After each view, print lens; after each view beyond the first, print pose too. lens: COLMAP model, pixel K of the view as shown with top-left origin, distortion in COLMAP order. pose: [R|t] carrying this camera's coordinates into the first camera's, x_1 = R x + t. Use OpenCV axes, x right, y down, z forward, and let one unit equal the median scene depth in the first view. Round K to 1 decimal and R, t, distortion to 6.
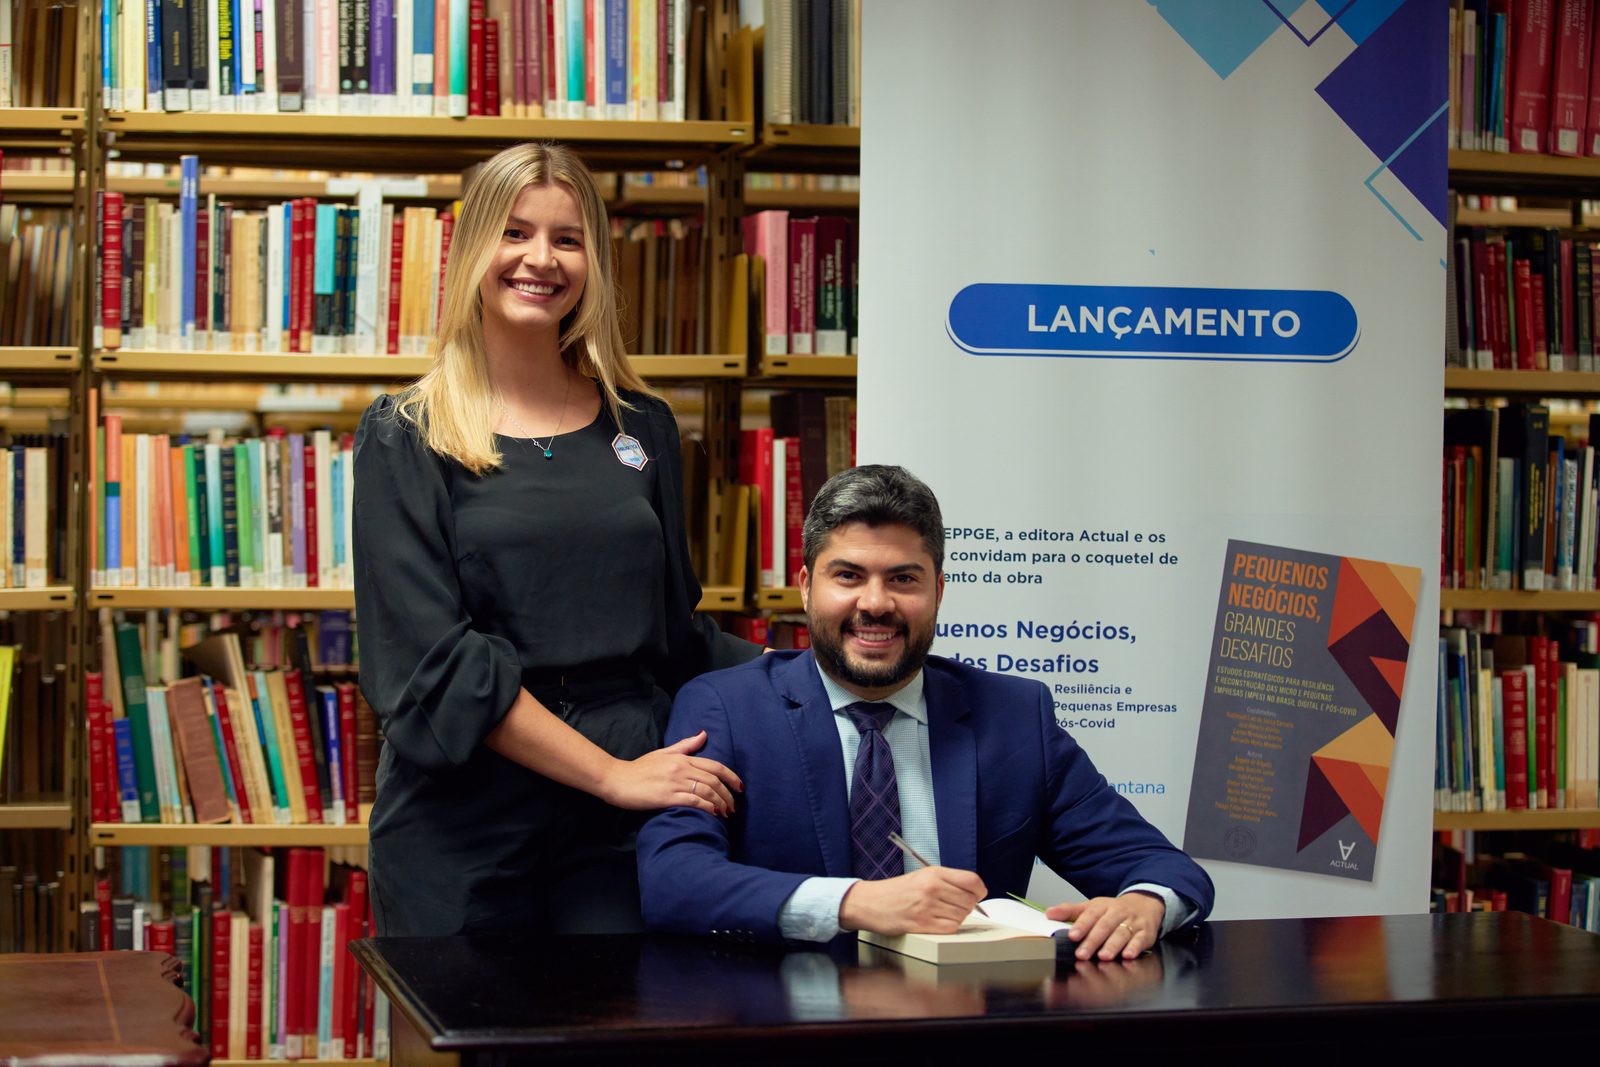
lens RADIAL K [[3555.9, 0, 800.0], [0, 3555.9, 533.5], [0, 0, 1]] dist [-0.215069, -0.153810]
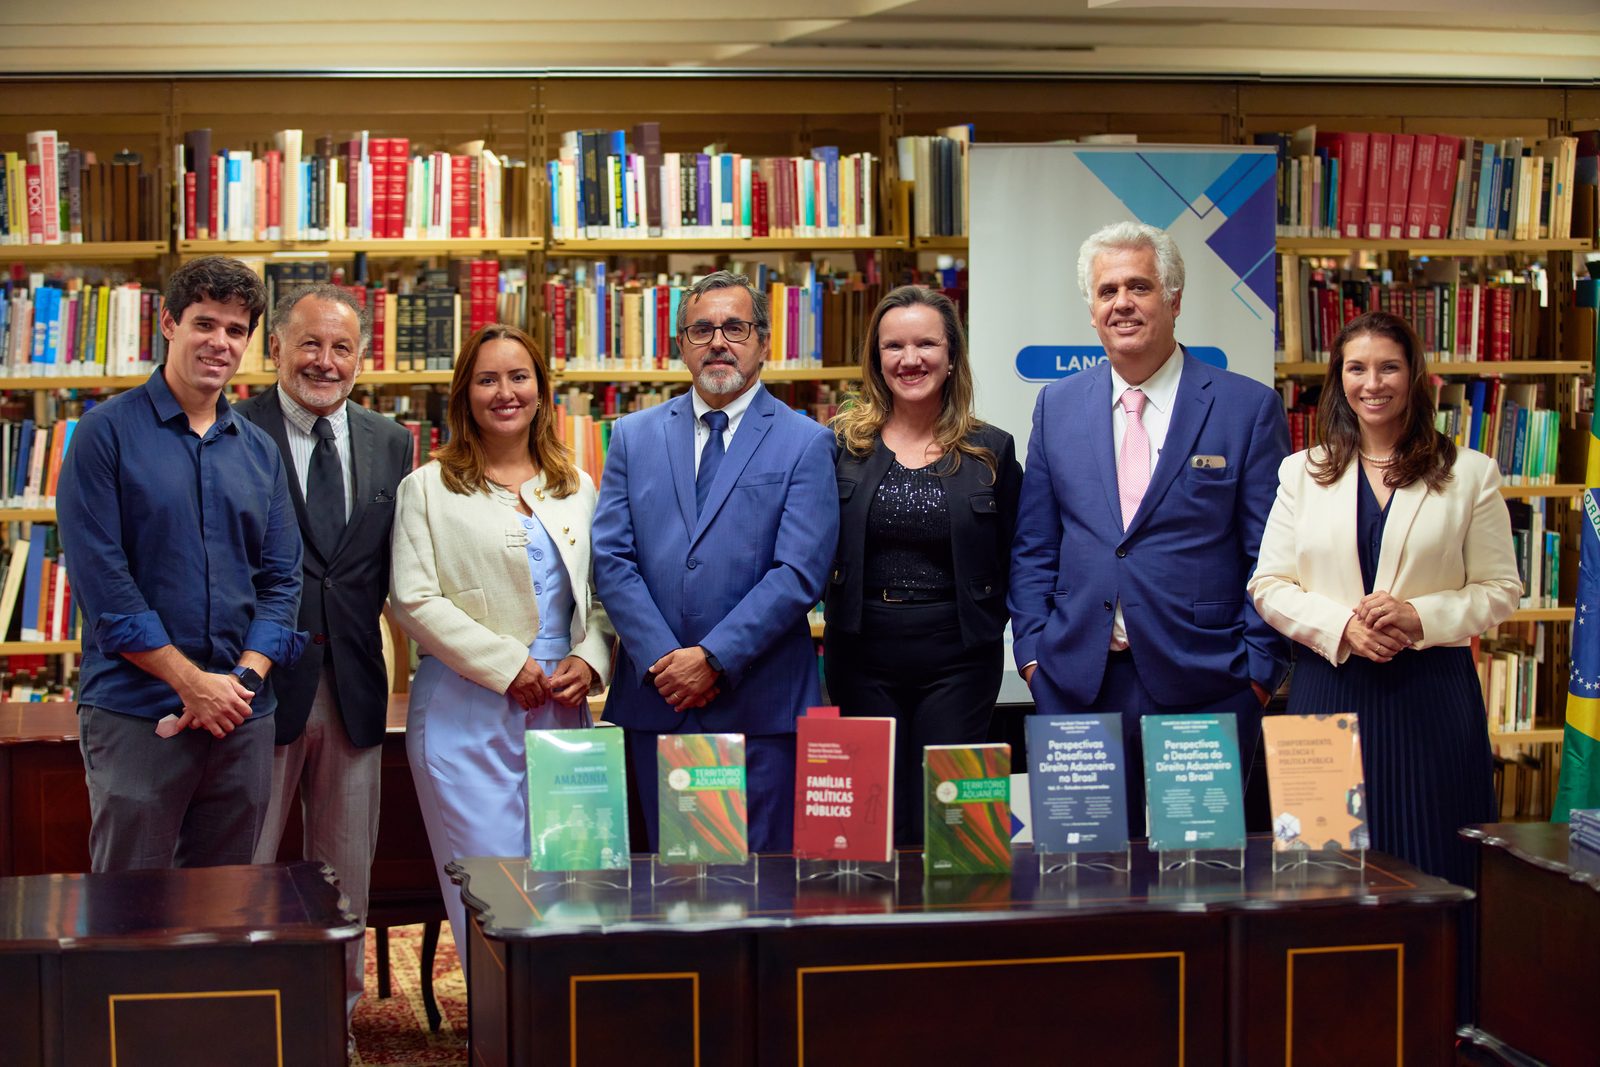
lens RADIAL K [[3787.4, 0, 800.0], [0, 3787.4, 533.5], [0, 0, 1]] dist [-0.242618, 0.629491]
pose [[0.999535, -0.009768, -0.028871, -0.014575], [0.011491, 0.998126, 0.060107, -0.081064], [0.028229, -0.060411, 0.997774, -0.923822]]
